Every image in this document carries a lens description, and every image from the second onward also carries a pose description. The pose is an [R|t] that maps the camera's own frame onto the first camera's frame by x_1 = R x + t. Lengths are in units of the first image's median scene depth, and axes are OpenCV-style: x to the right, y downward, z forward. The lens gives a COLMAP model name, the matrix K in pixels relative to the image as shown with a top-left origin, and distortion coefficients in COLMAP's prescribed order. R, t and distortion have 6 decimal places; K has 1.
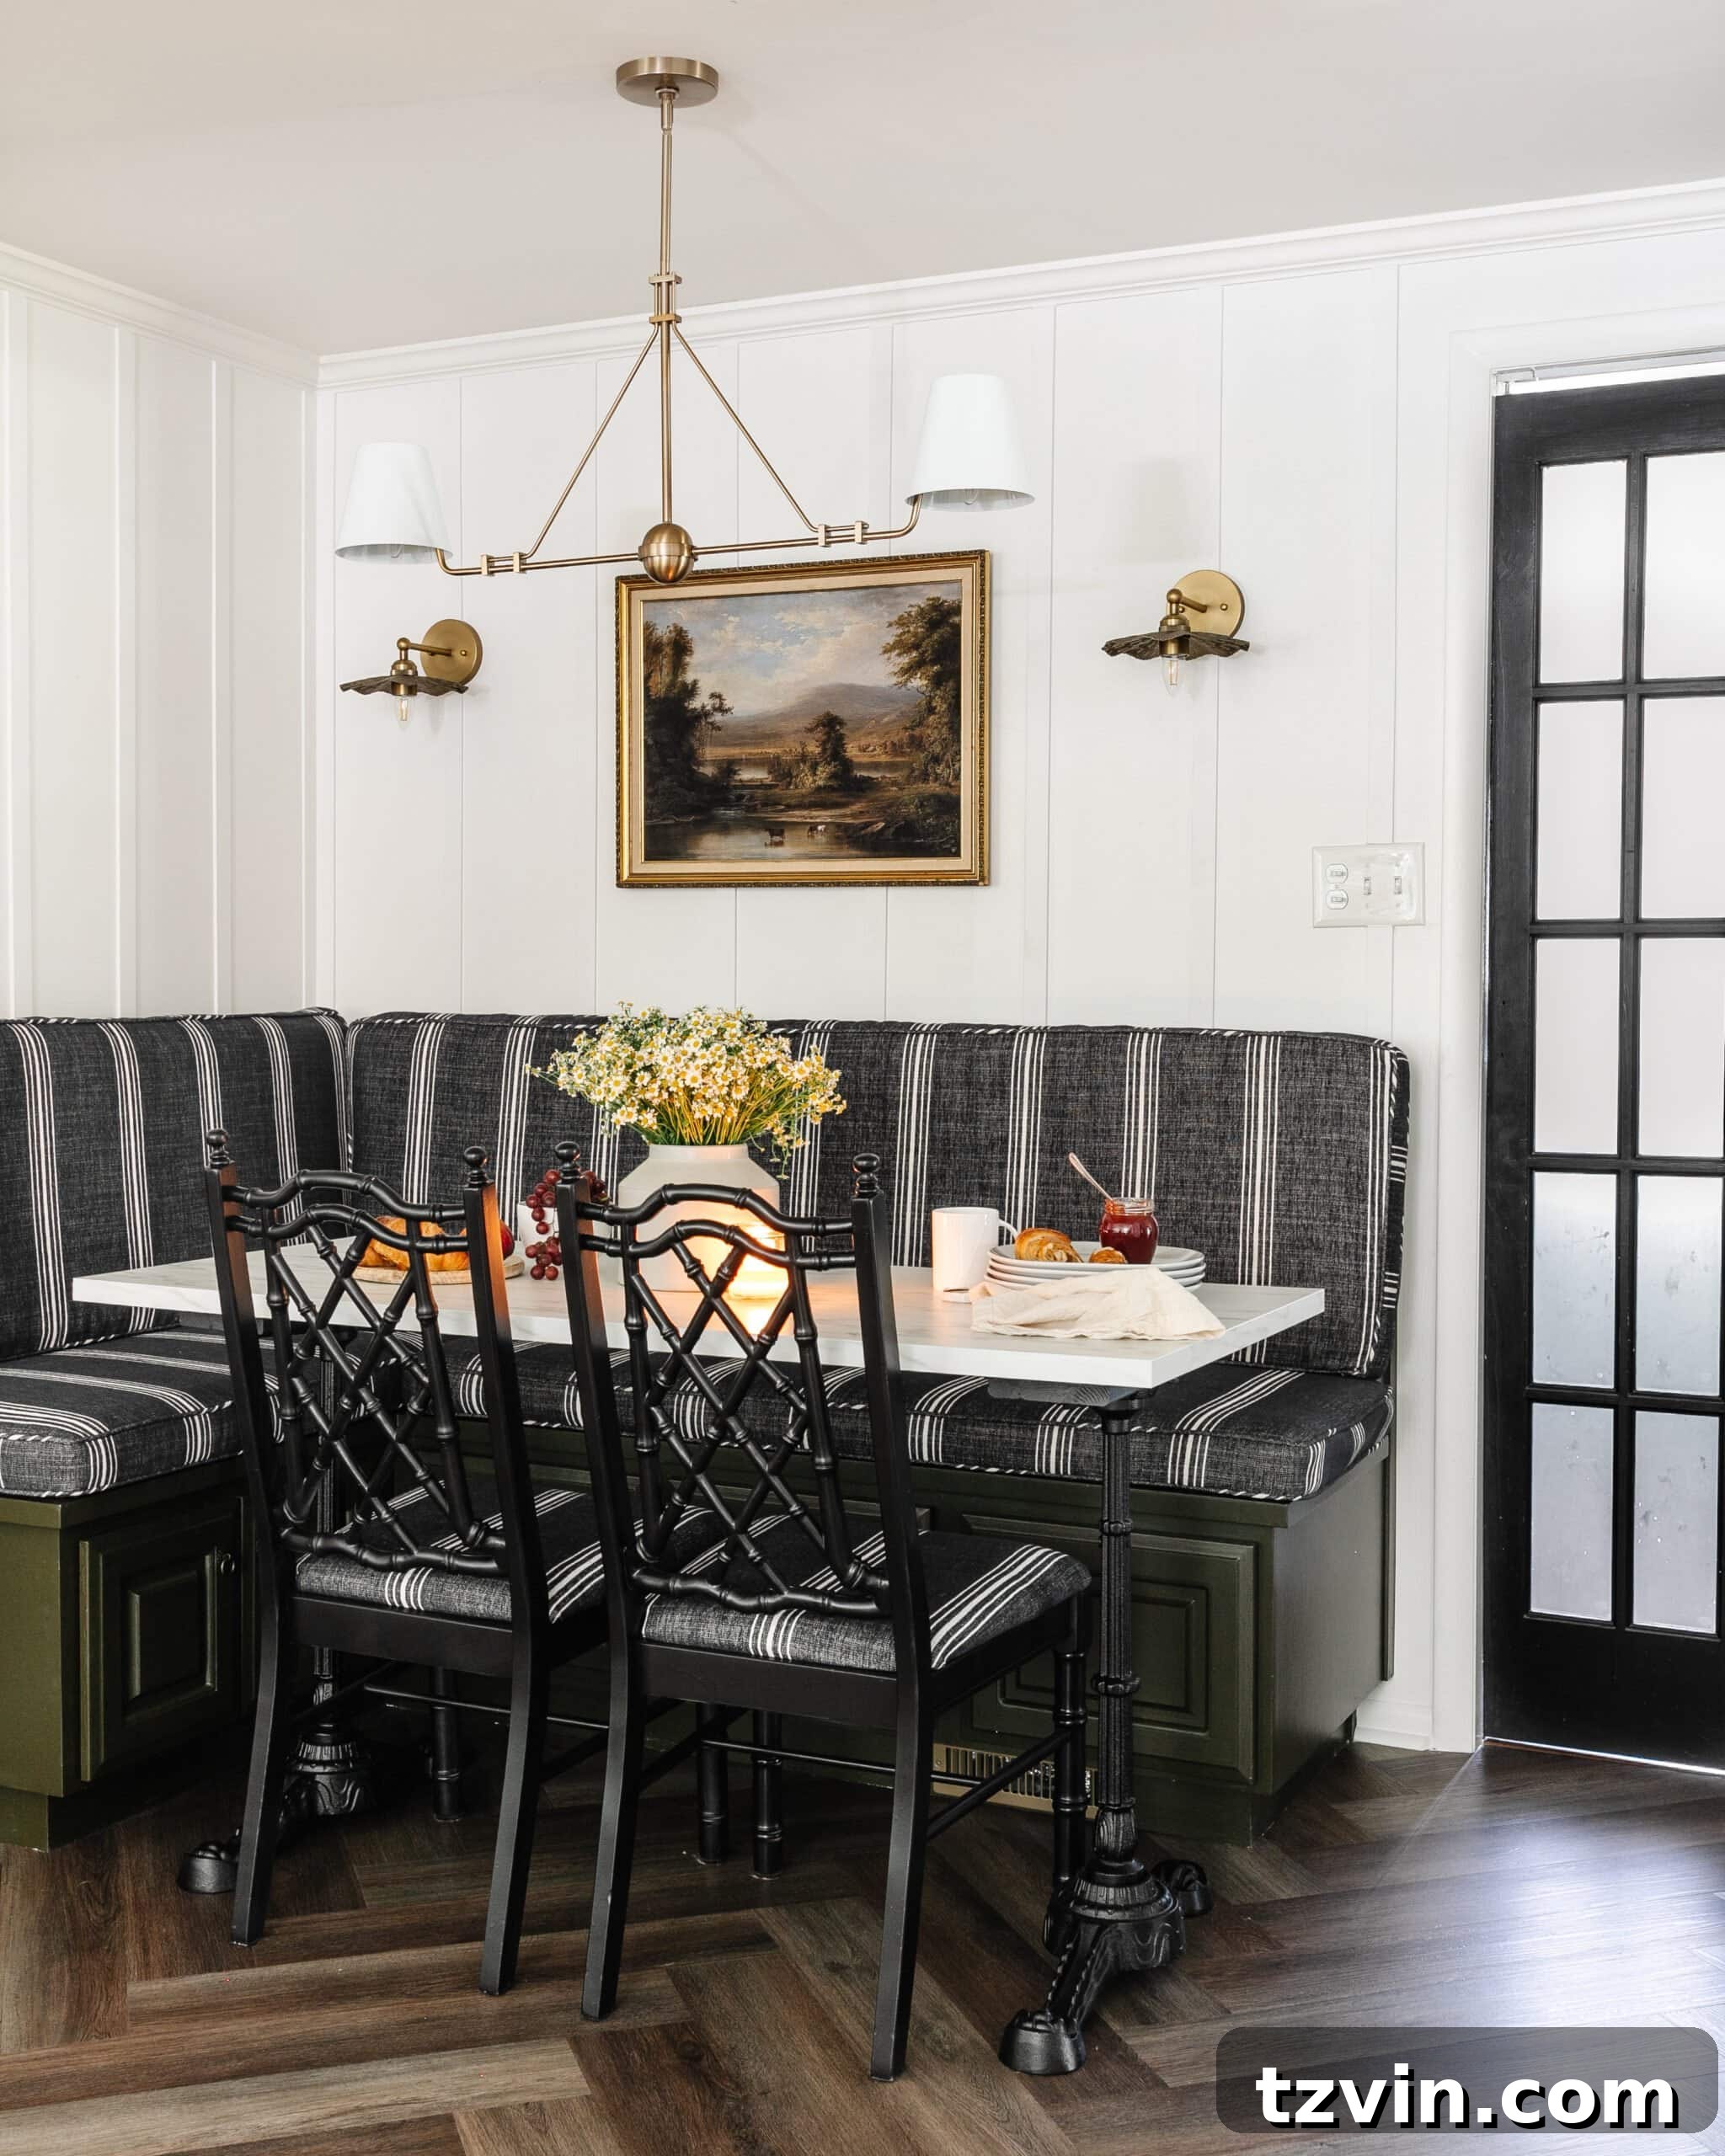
lens RADIAL K [[2393.1, 0, 855.7], [0, 2393.1, 1067.0], [0, 0, 1]] dist [0.007039, 0.000000]
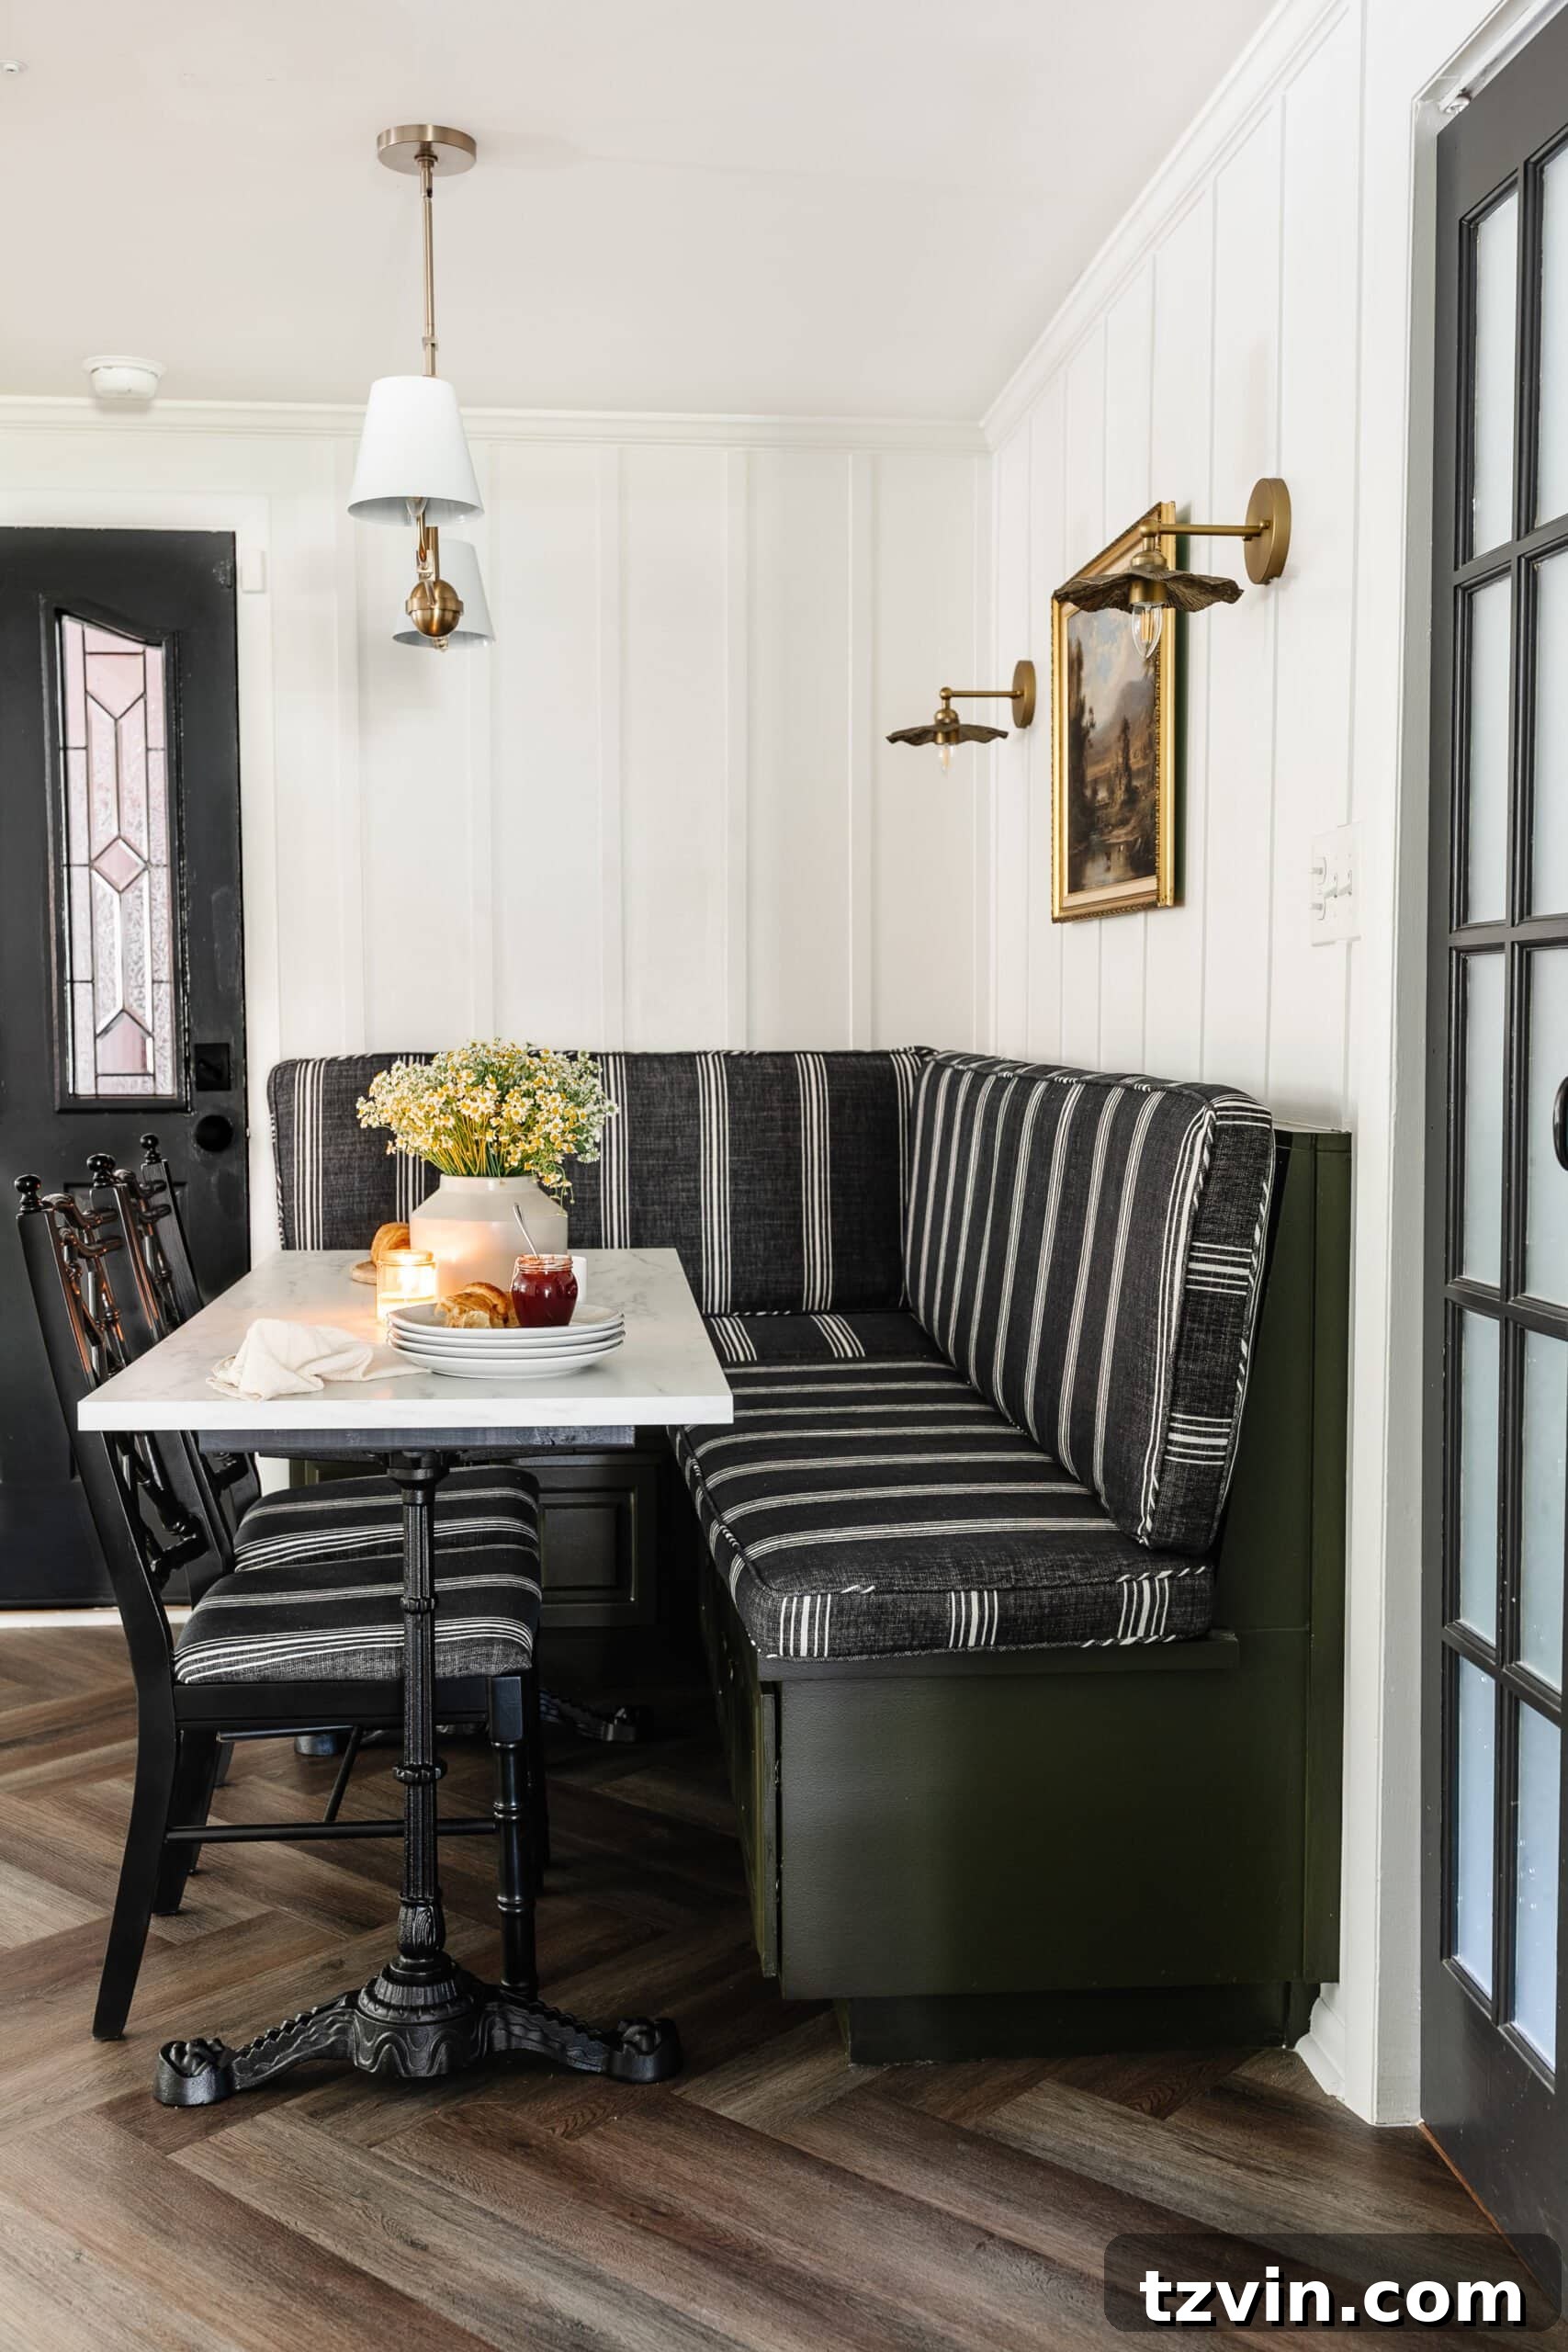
lens RADIAL K [[2221.8, 0, 799.7], [0, 2221.8, 1169.9], [0, 0, 1]] dist [0.008152, 0.000000]
pose [[0.524625, 0.057660, -0.849379, 0.717913], [-0.031592, 0.998335, 0.048259, -0.019021], [0.850747, 0.001516, 0.525573, 0.528041]]
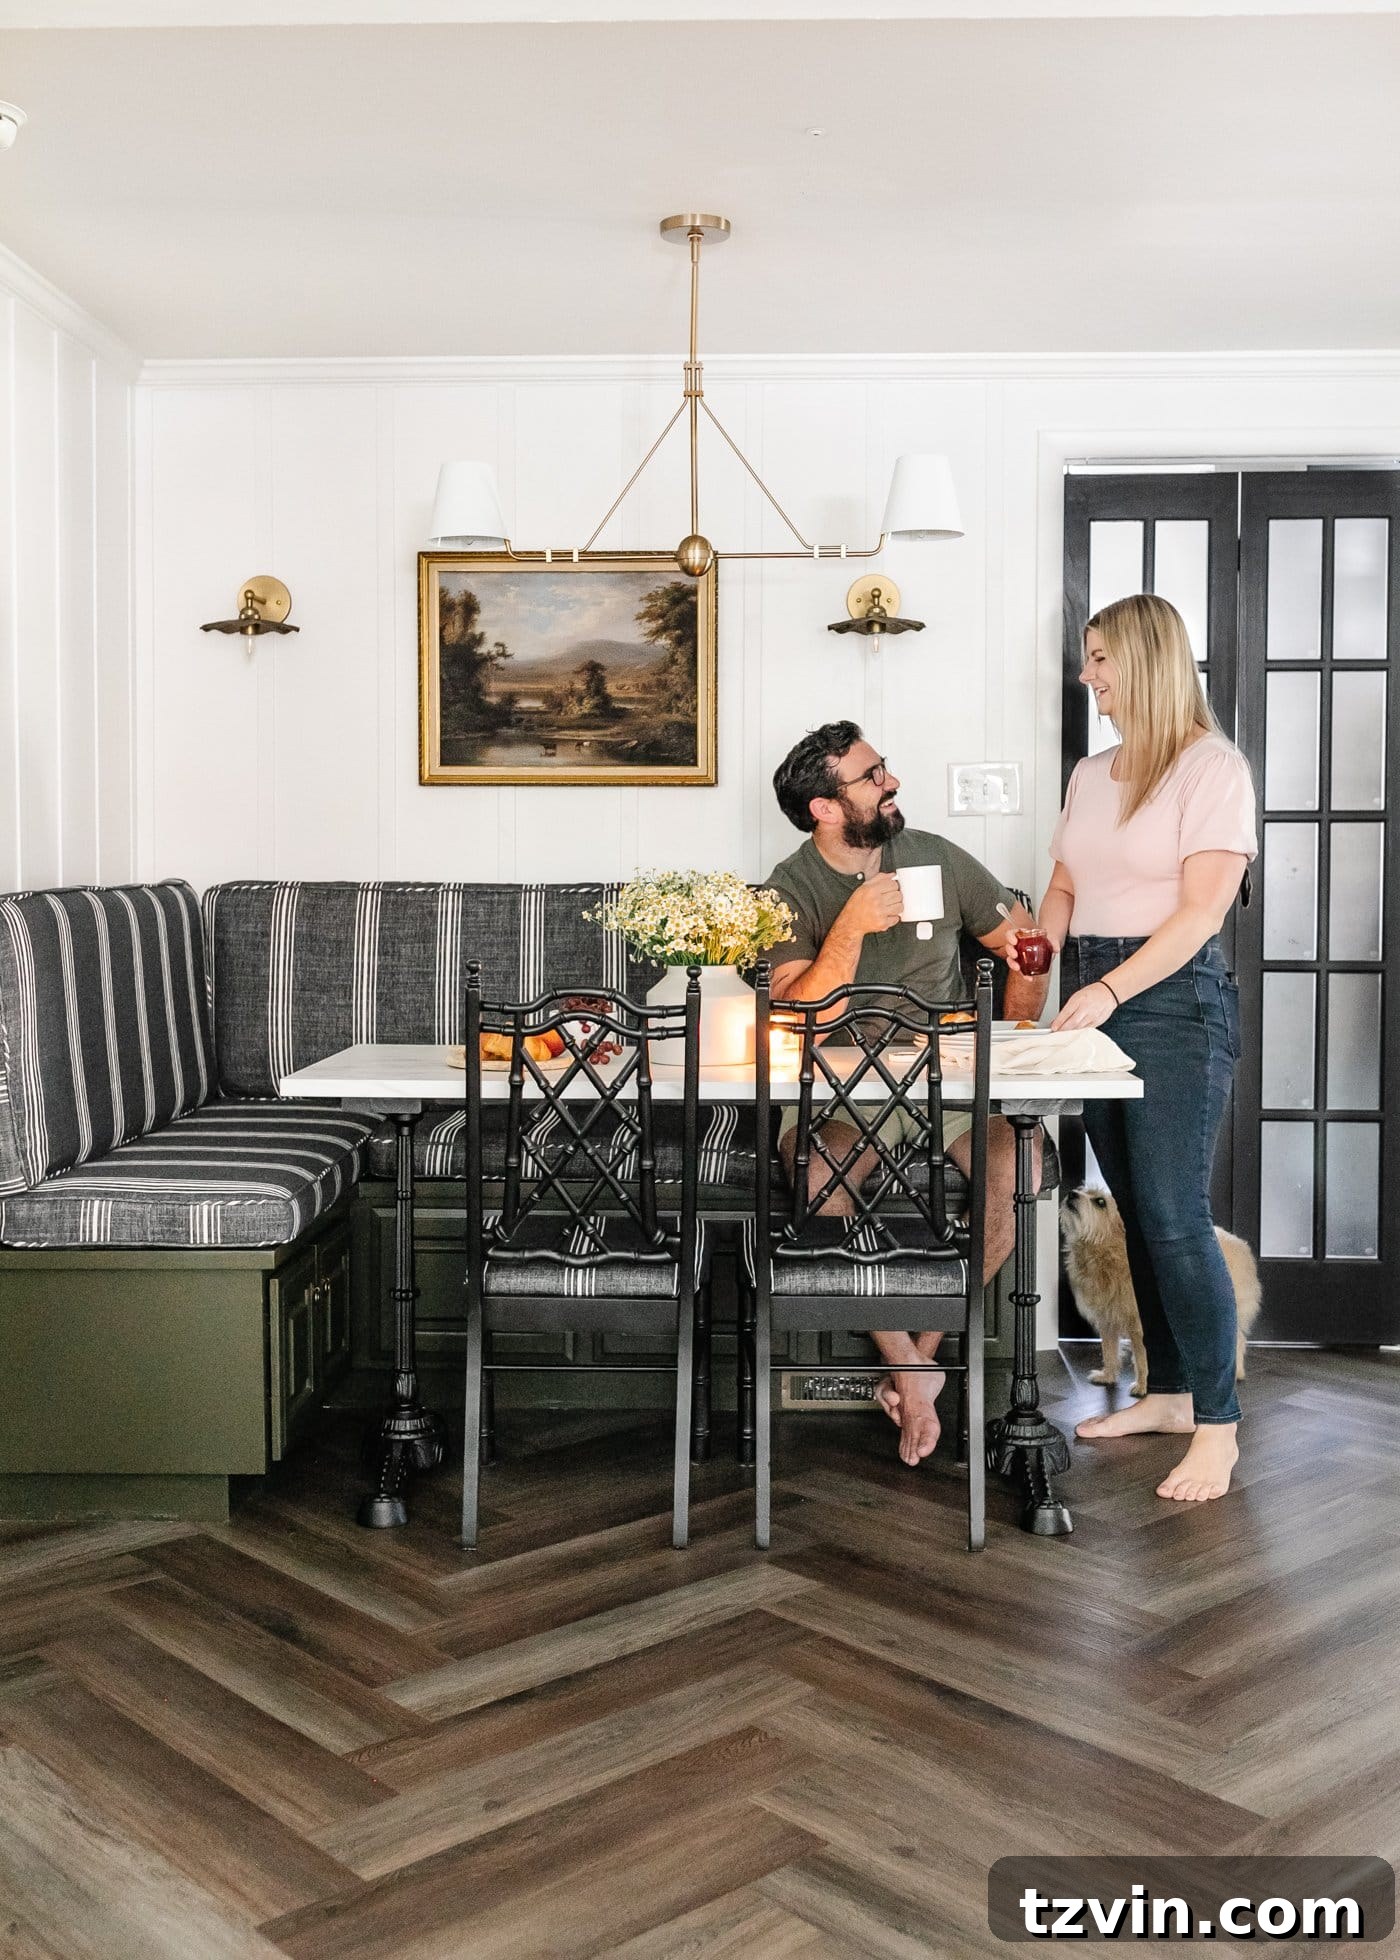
lens RADIAL K [[1962.9, 0, 670.2], [0, 1962.9, 951.8], [0, 0, 1]] dist [0.013752, 0.000000]
pose [[0.918459, -0.025596, 0.394686, -0.478936], [0.021705, 0.999662, 0.014320, 0.005888], [-0.394919, -0.004586, 0.918704, -0.071036]]
